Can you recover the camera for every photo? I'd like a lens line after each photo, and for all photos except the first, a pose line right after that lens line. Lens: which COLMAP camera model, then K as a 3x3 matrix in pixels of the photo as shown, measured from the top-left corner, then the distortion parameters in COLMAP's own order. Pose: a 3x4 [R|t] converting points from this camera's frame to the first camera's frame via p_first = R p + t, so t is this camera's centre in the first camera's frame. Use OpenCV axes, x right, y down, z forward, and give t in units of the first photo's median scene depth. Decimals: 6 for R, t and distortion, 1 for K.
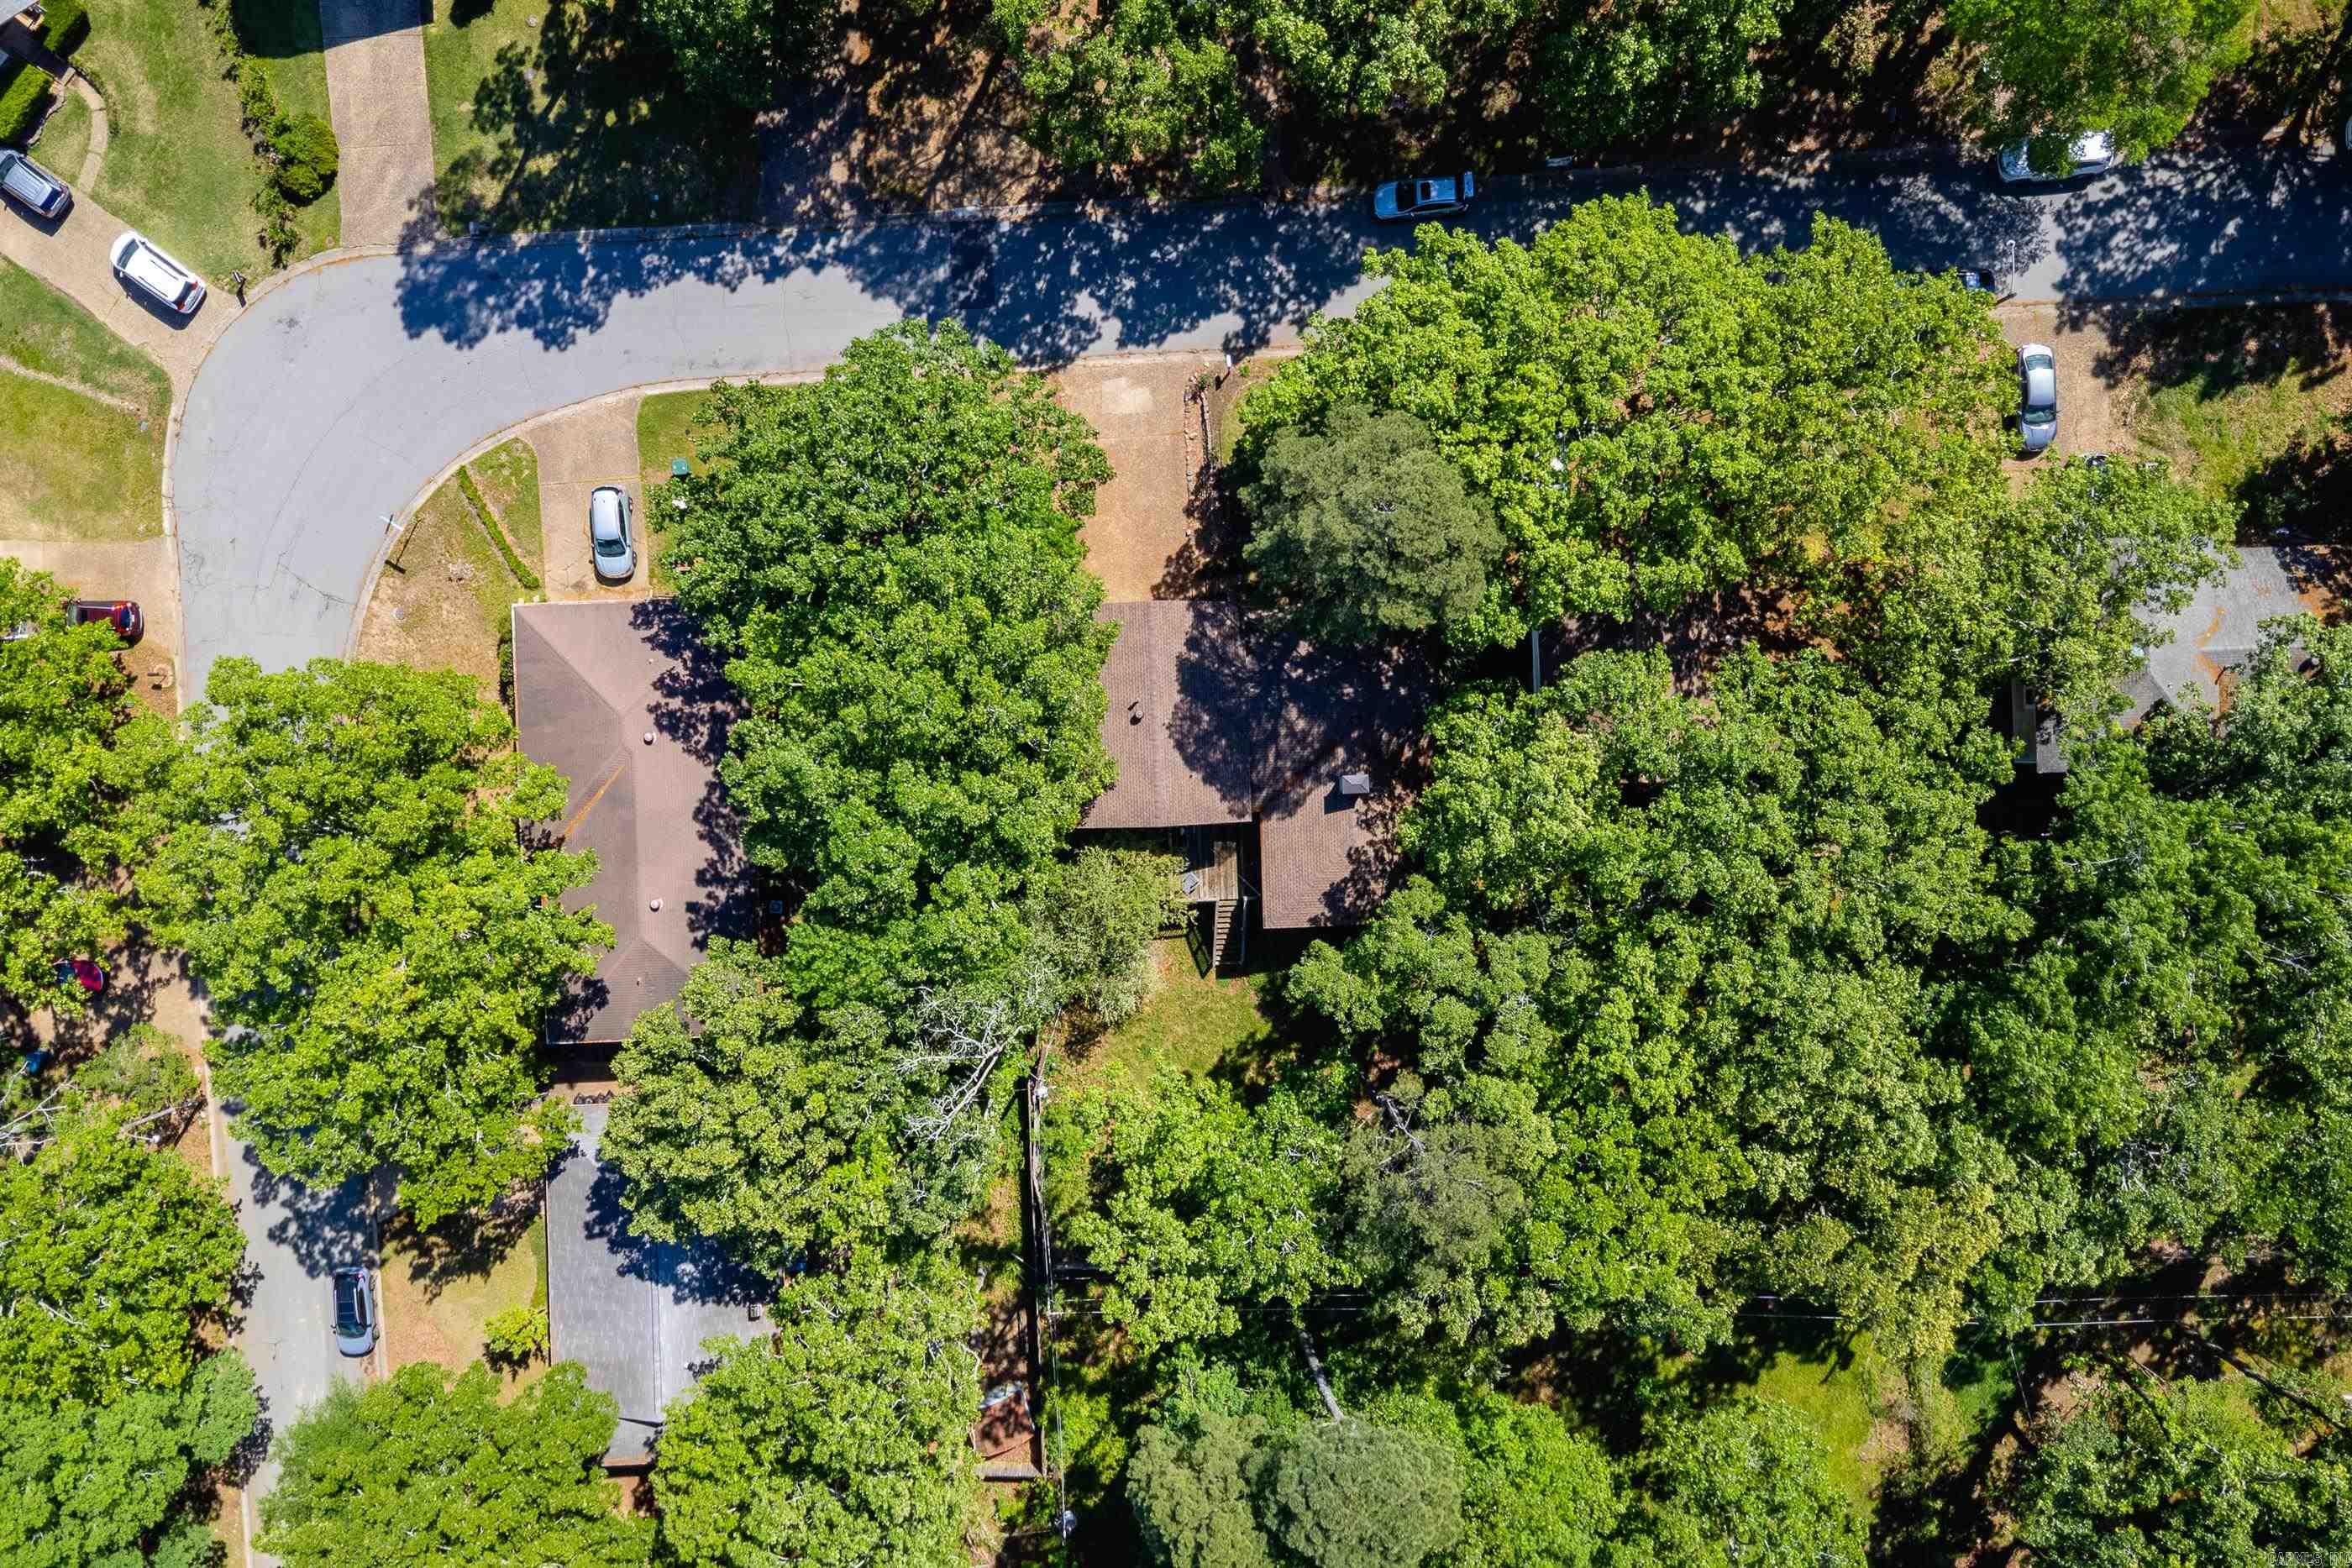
lens RADIAL K [[1637.6, 0, 1176.0], [0, 1637.6, 784.0], [0, 0, 1]] dist [0.035426, -0.032232]
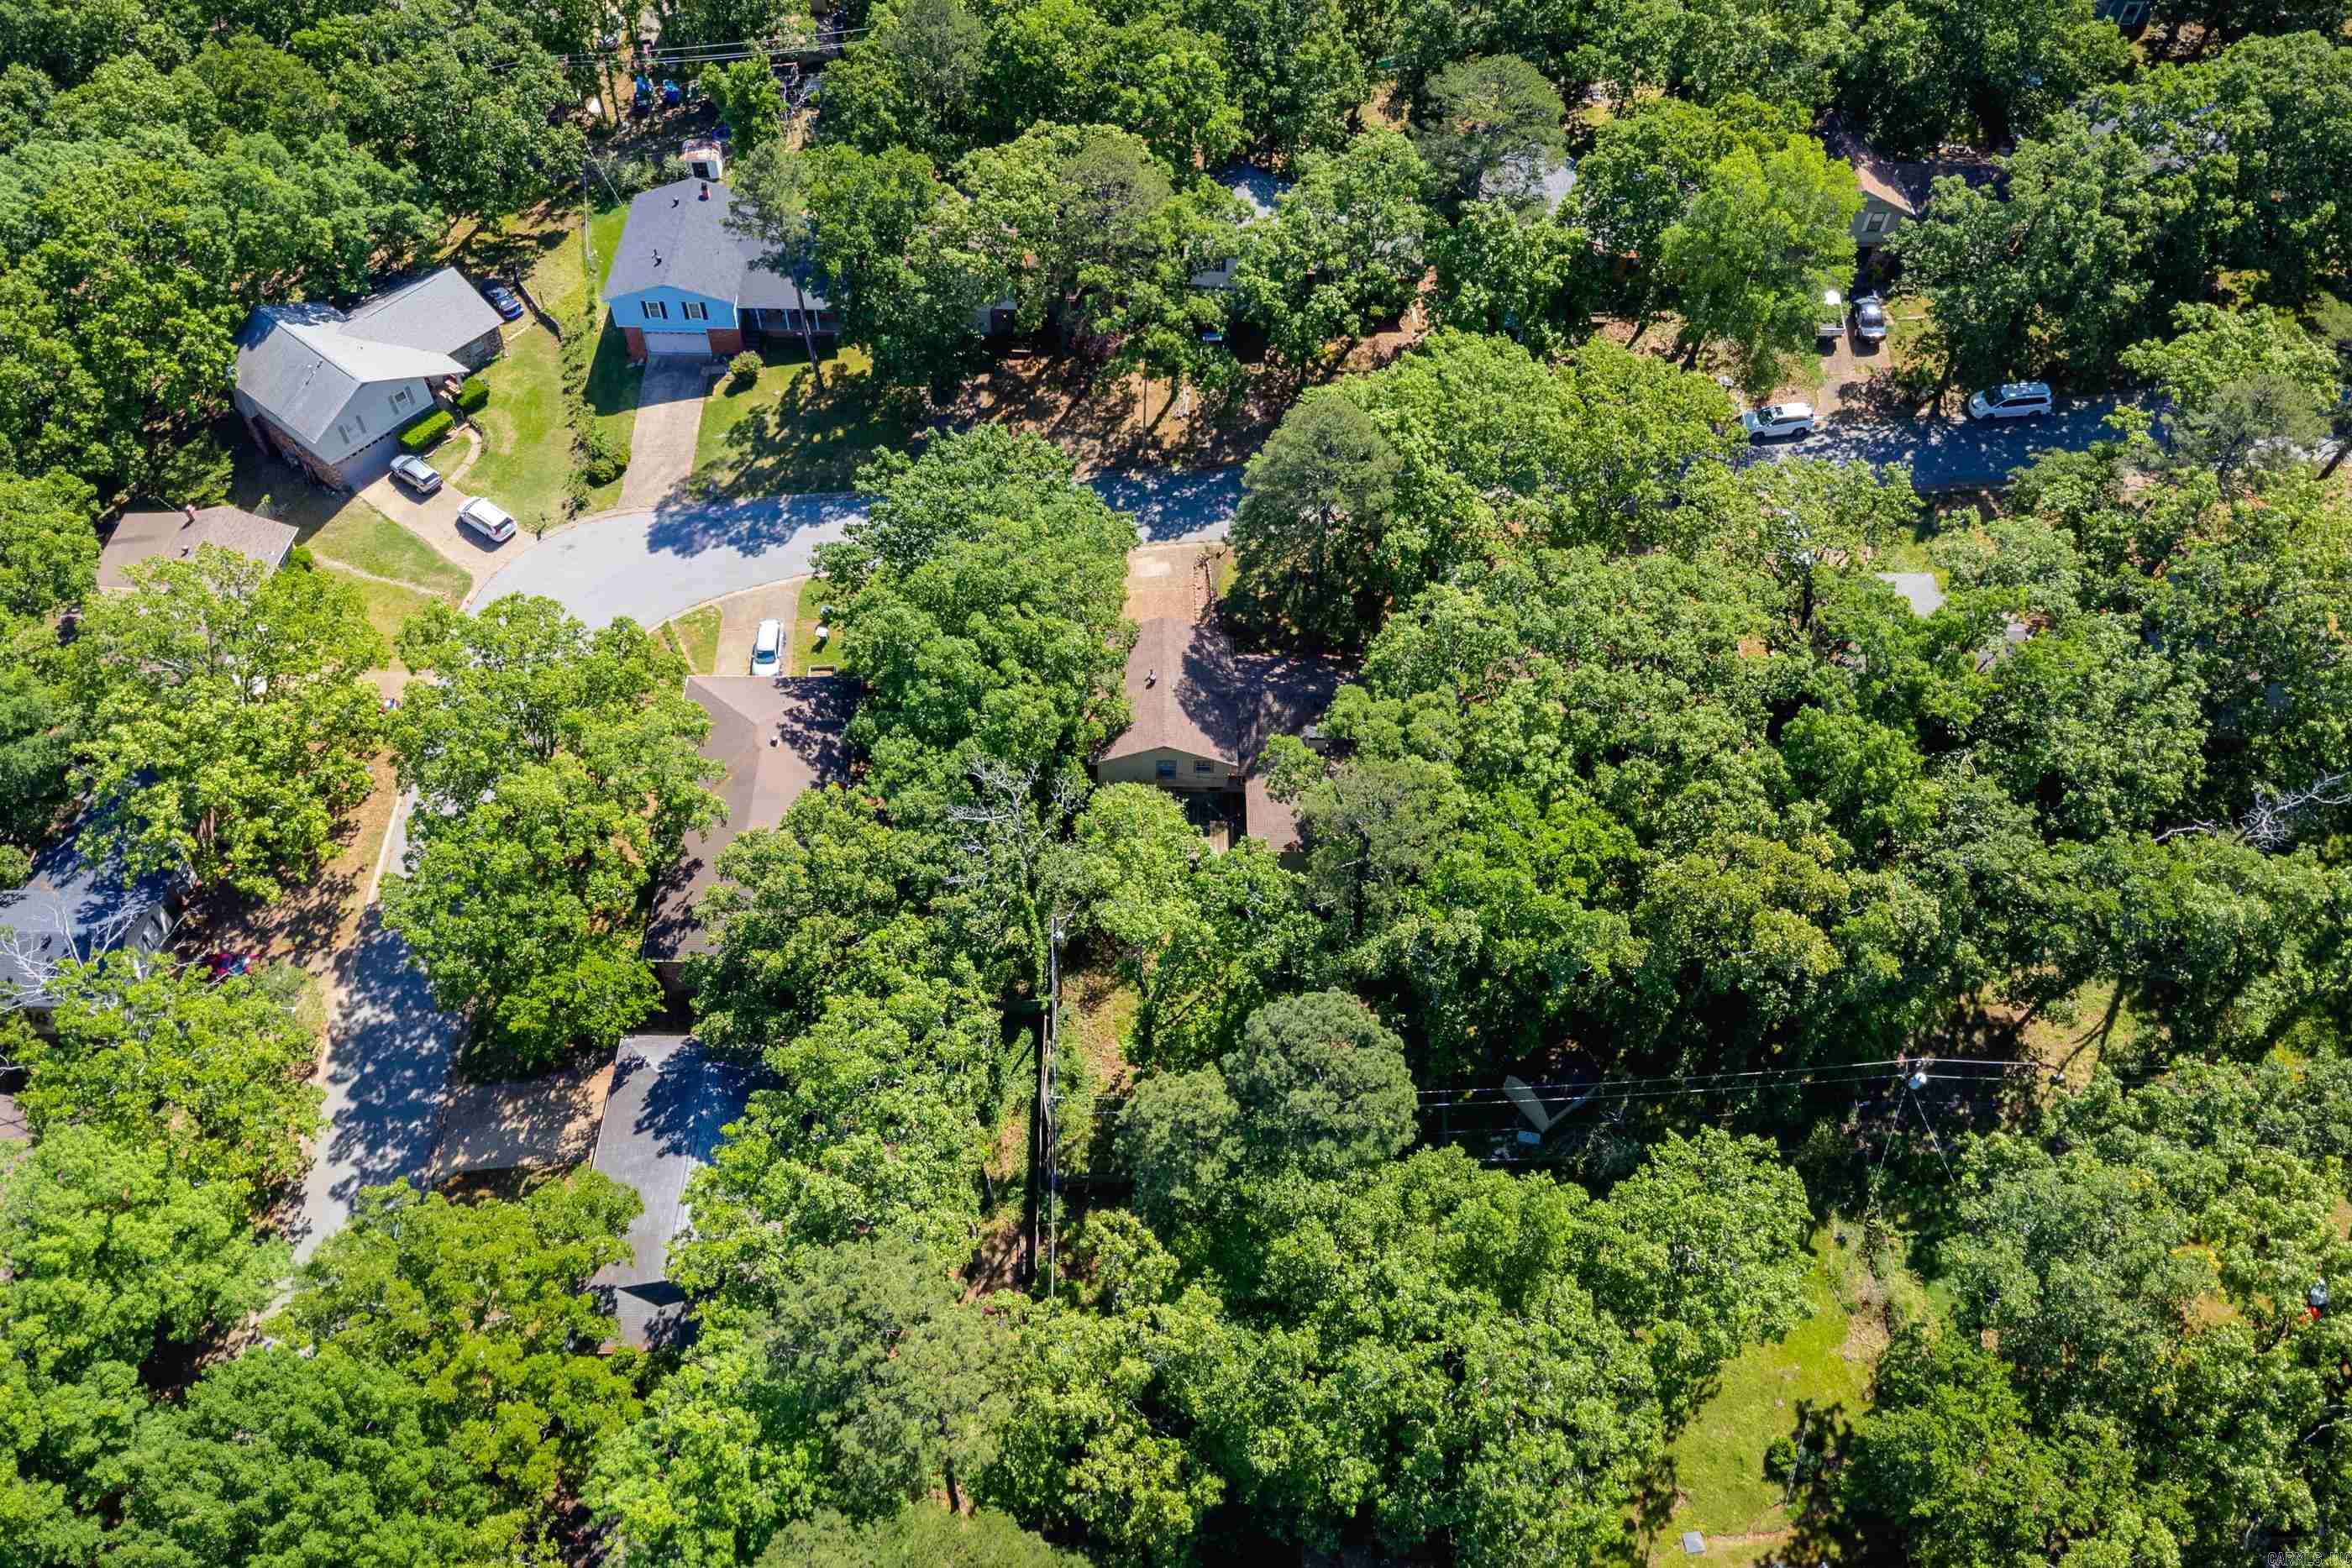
lens RADIAL K [[1637.6, 0, 1176.0], [0, 1637.6, 784.0], [0, 0, 1]] dist [0.035426, -0.032232]
pose [[0.999477, 0.014352, -0.028979, 0.032259], [-0.028624, 0.809633, -0.586237, 0.719755], [0.015048, 0.586760, 0.809621, -0.021969]]
